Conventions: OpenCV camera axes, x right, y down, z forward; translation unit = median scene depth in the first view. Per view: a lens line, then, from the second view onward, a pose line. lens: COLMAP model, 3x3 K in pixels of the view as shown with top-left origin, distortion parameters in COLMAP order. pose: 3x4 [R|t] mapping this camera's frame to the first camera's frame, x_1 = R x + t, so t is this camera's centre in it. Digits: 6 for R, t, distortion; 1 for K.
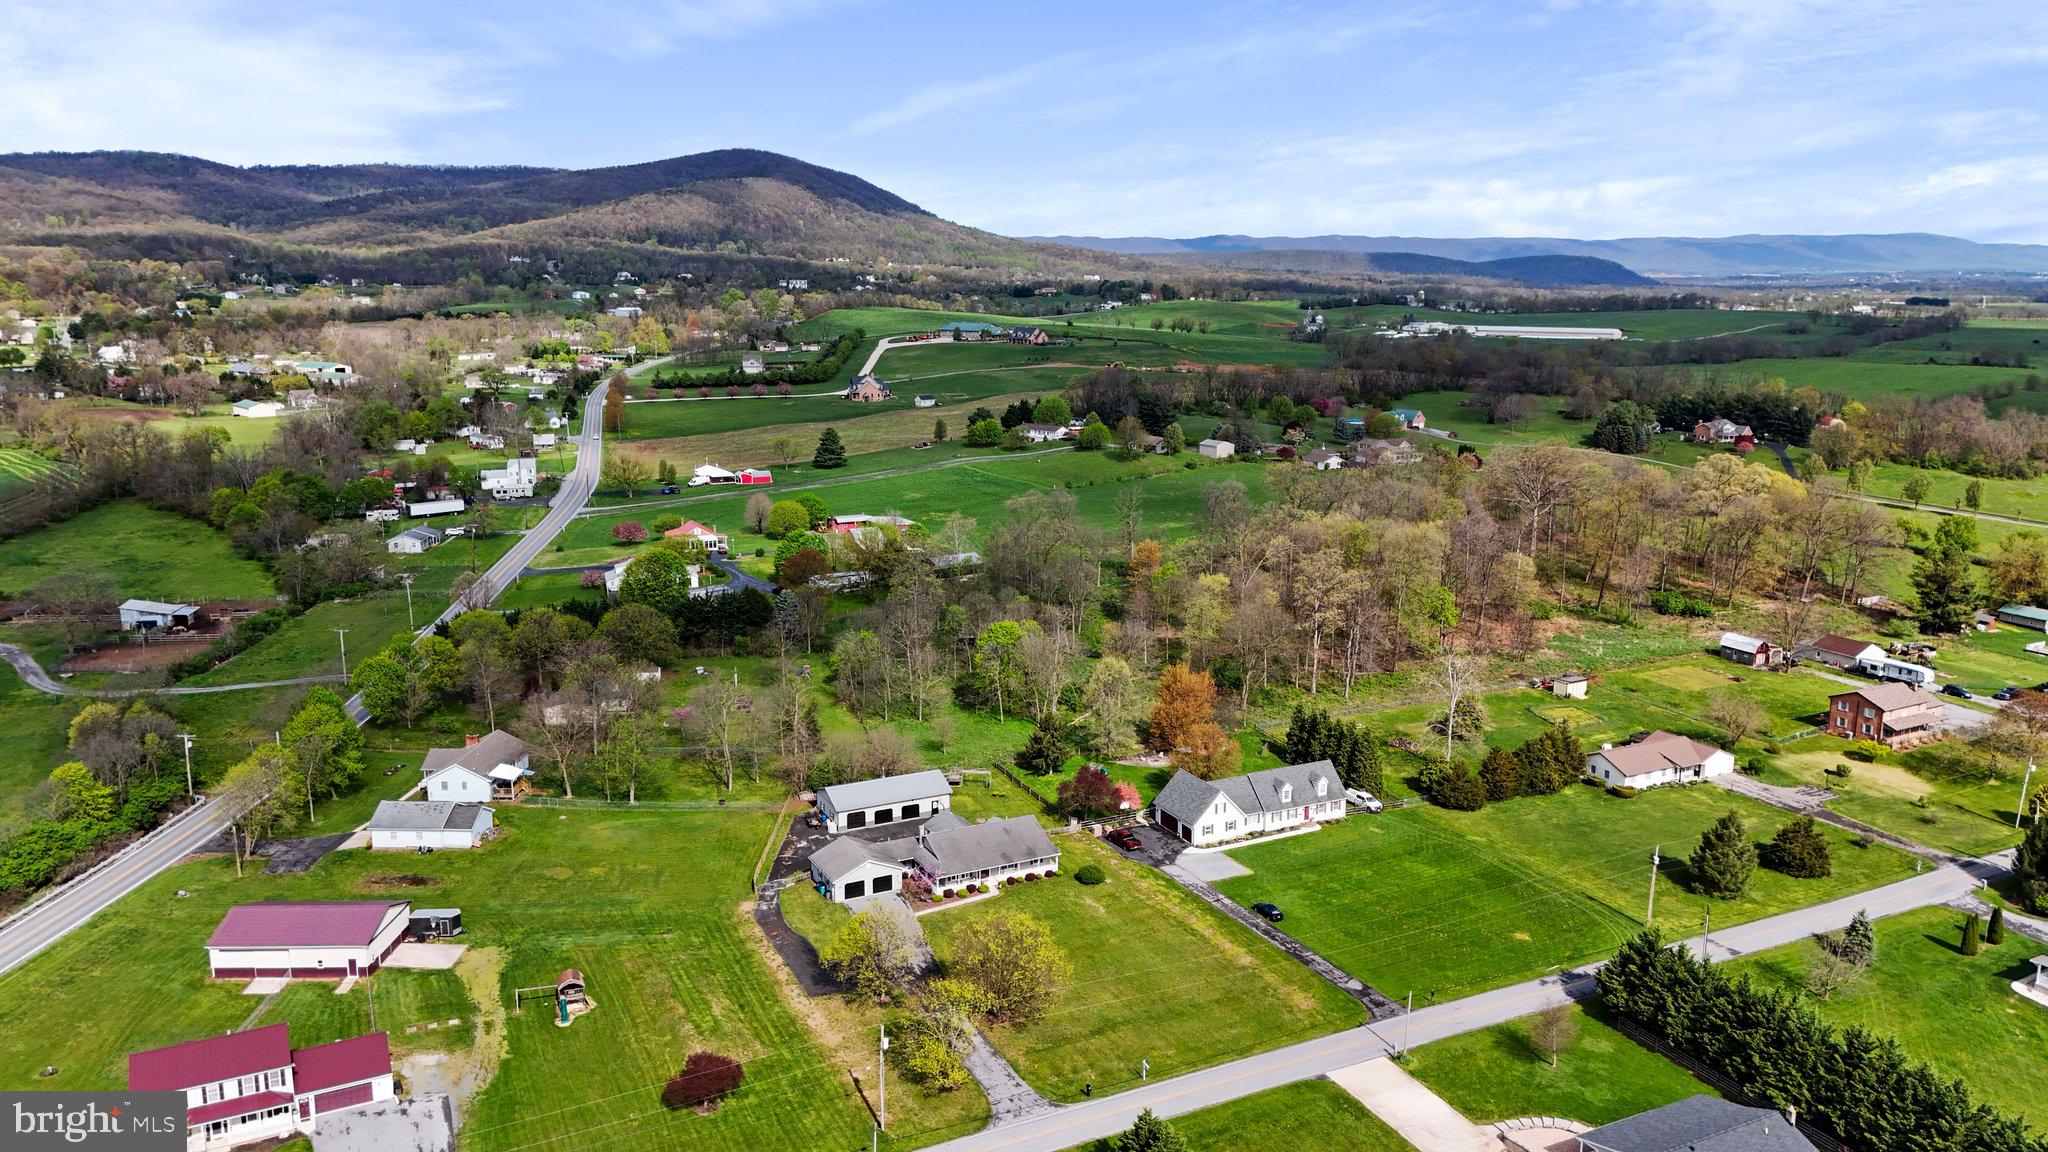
lens RADIAL K [[1496.3, 0, 1024.0], [0, 1496.3, 576.0], [0, 0, 1]] dist [0.099819, -0.110366]
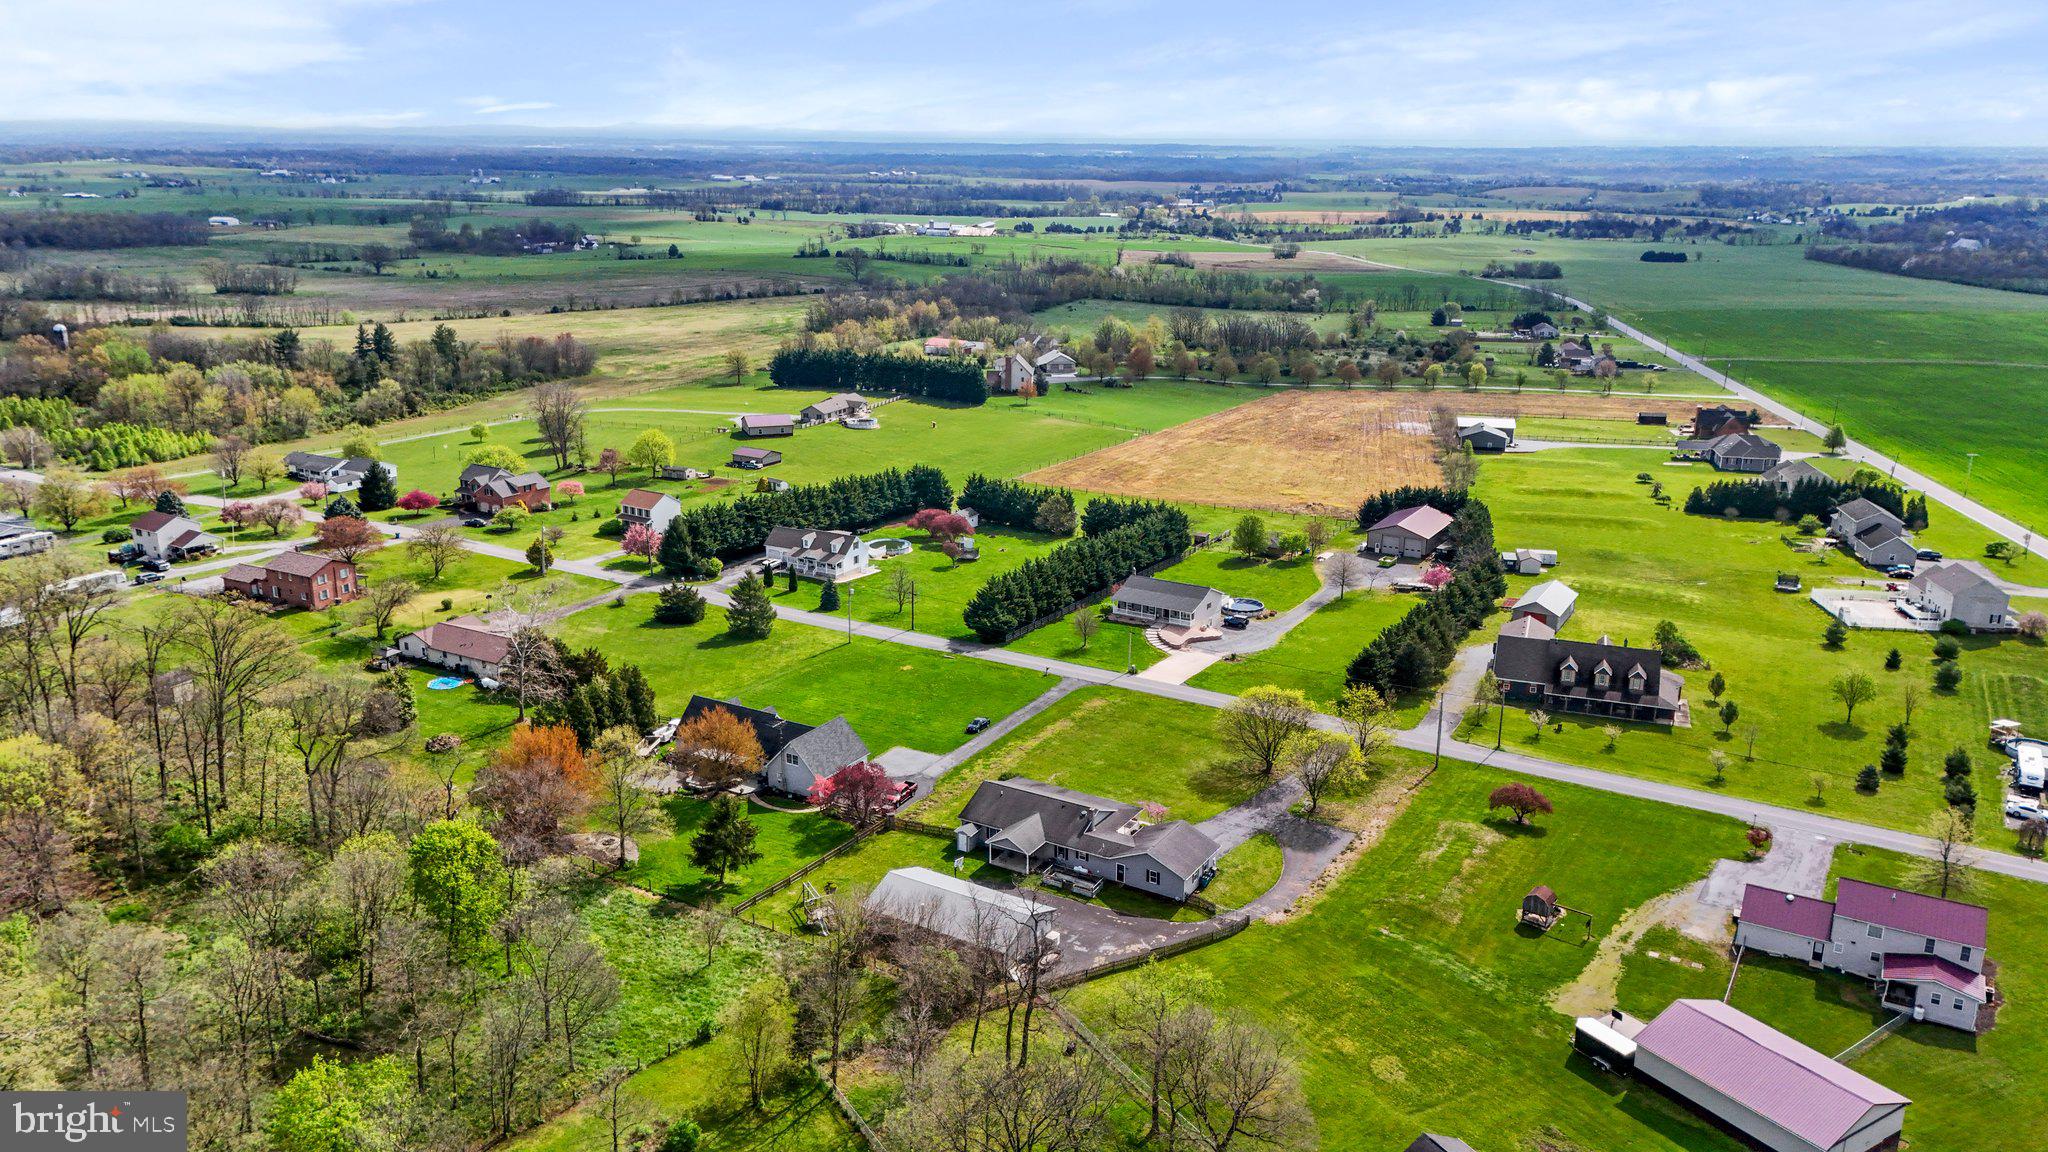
lens RADIAL K [[1496.3, 0, 1024.0], [0, 1496.3, 576.0], [0, 0, 1]] dist [0.099819, -0.110366]
pose [[-0.538077, -0.232342, 0.810241, -0.684329], [0.168962, 0.912017, 0.373734, -0.275828], [-0.825788, 0.337998, -0.451478, 1.299700]]
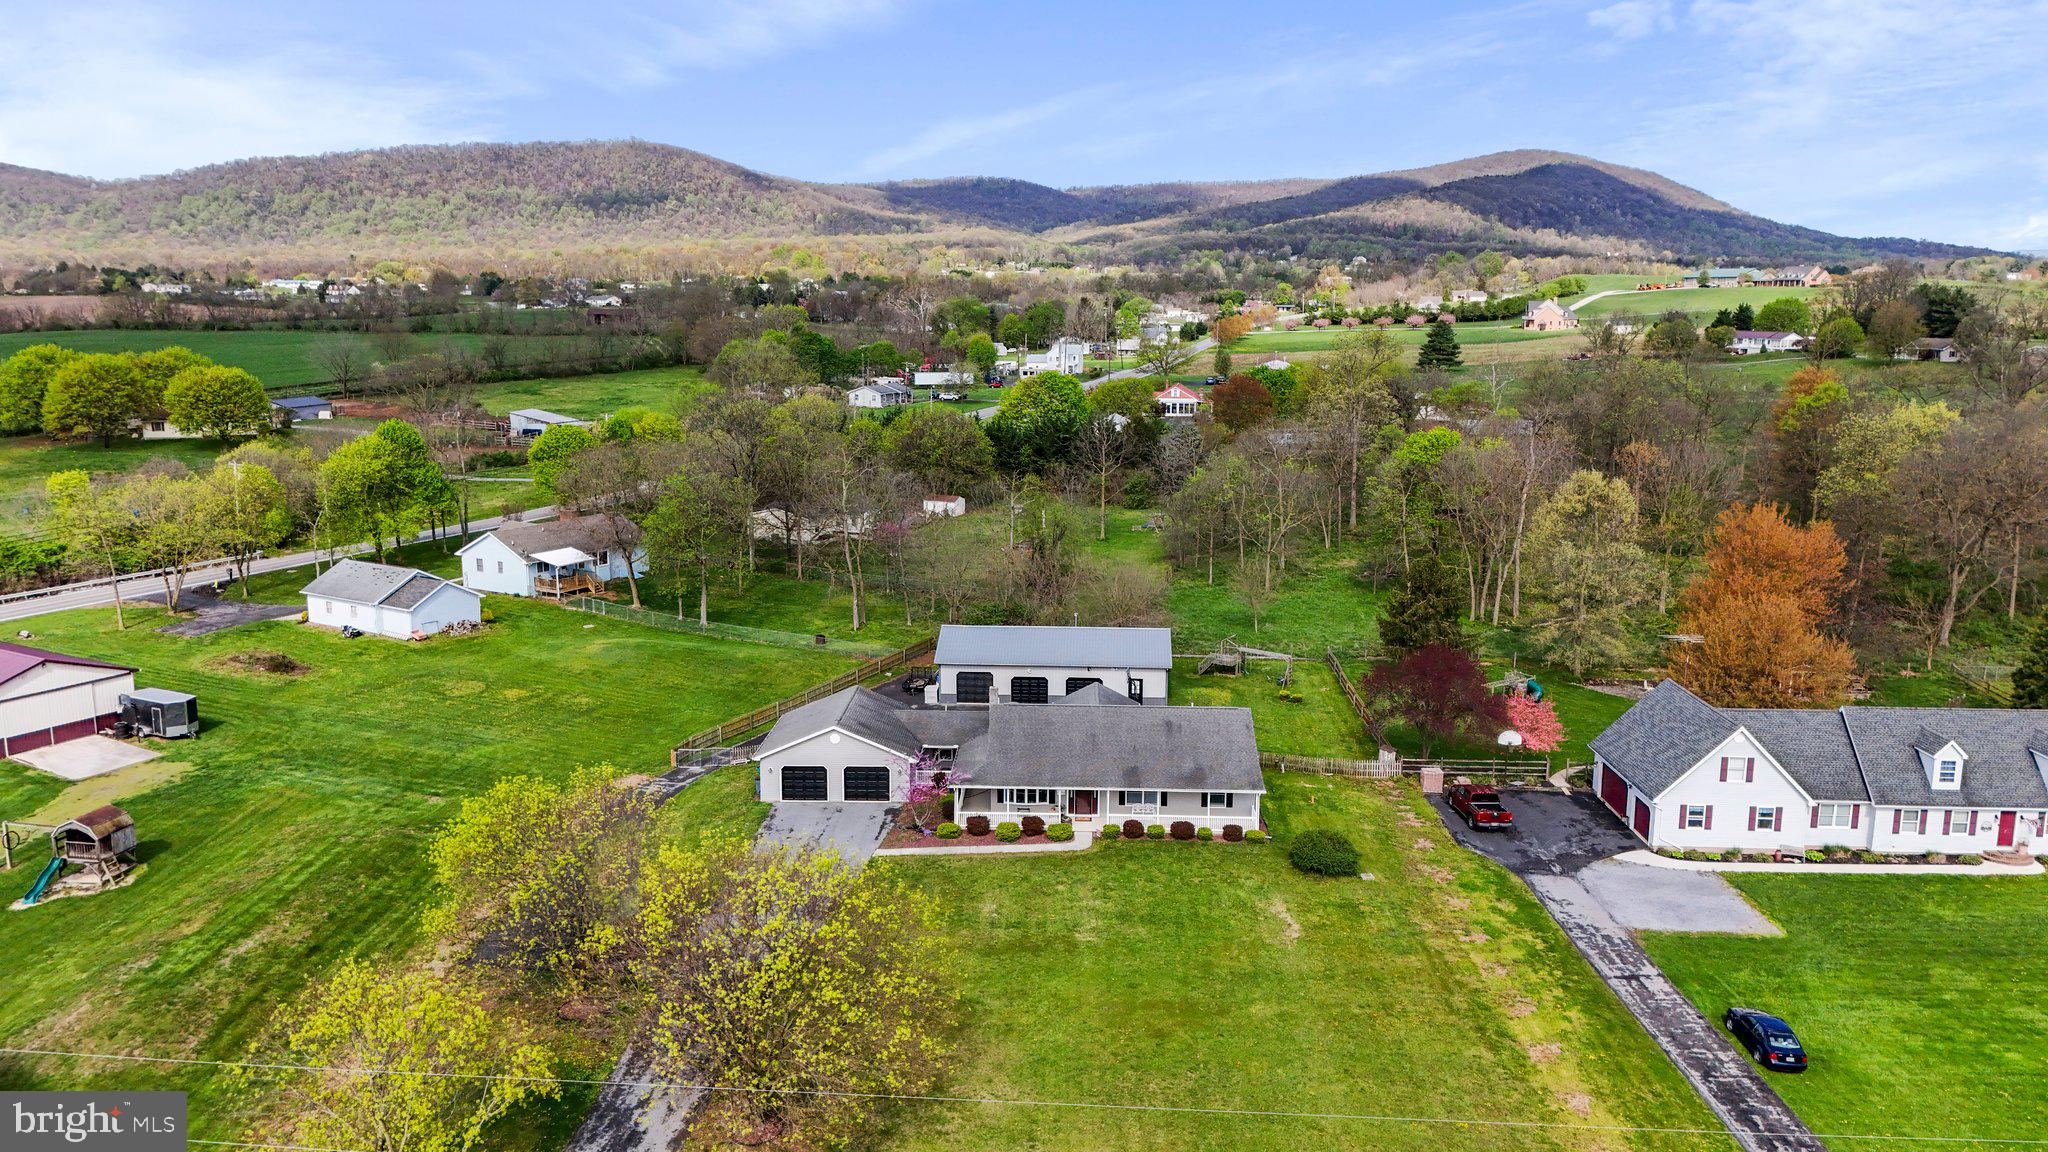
lens RADIAL K [[1502.6, 0, 1027.8], [0, 1502.6, 572.8], [0, 0, 1]] dist [0.070359, -0.059645]
pose [[0.878114, 0.092320, -0.469461, 0.150407], [-0.102158, 0.994758, 0.004536, 0.119755], [0.467418, 0.043976, 0.882942, 0.549563]]
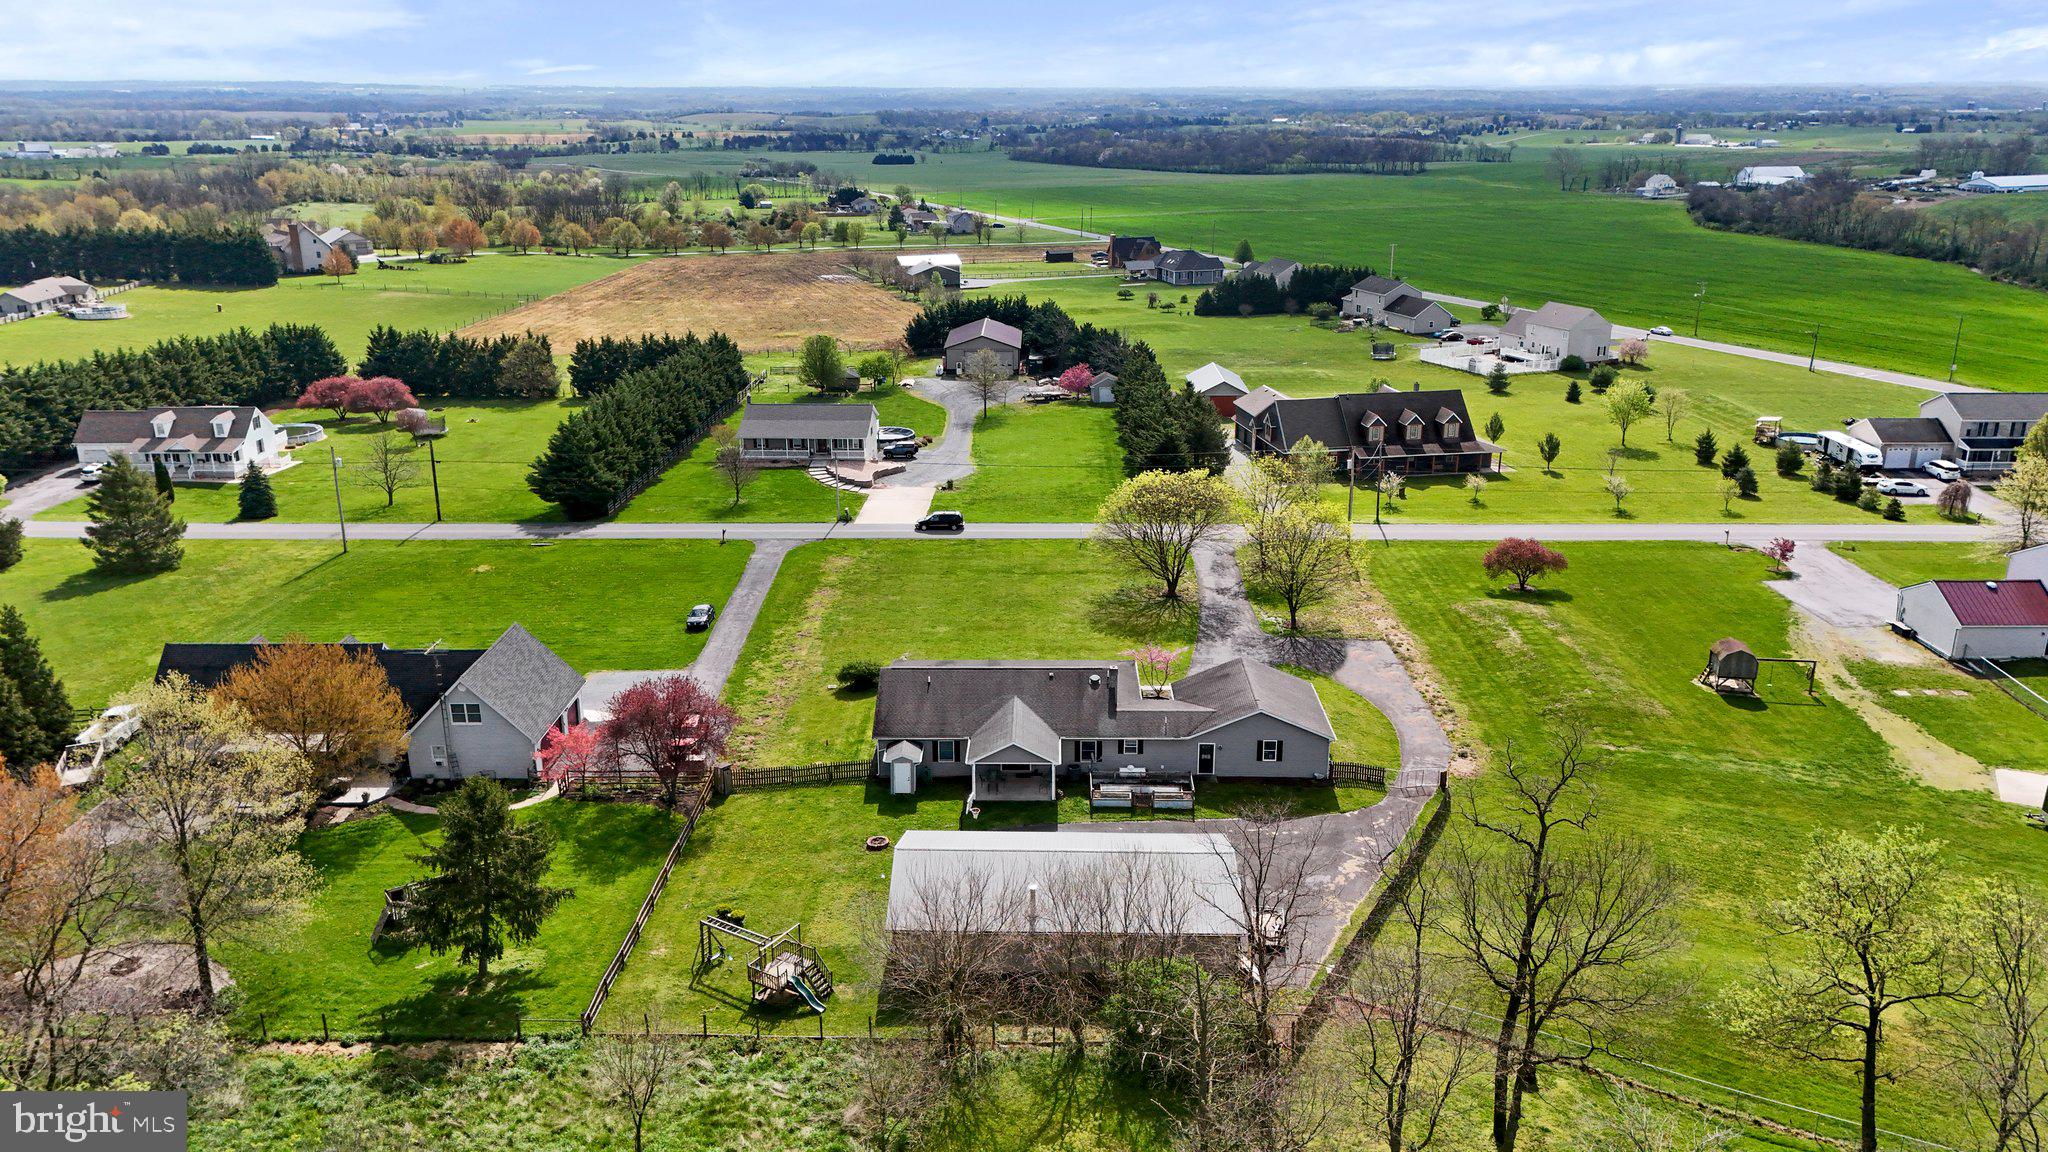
lens RADIAL K [[1502.6, 0, 1027.8], [0, 1502.6, 572.8], [0, 0, 1]] dist [0.070359, -0.059645]
pose [[-0.888743, -0.135049, 0.438061, -0.244389], [0.098341, 0.877200, 0.469947, -0.095929], [-0.447733, 0.460741, -0.766324, 1.302199]]
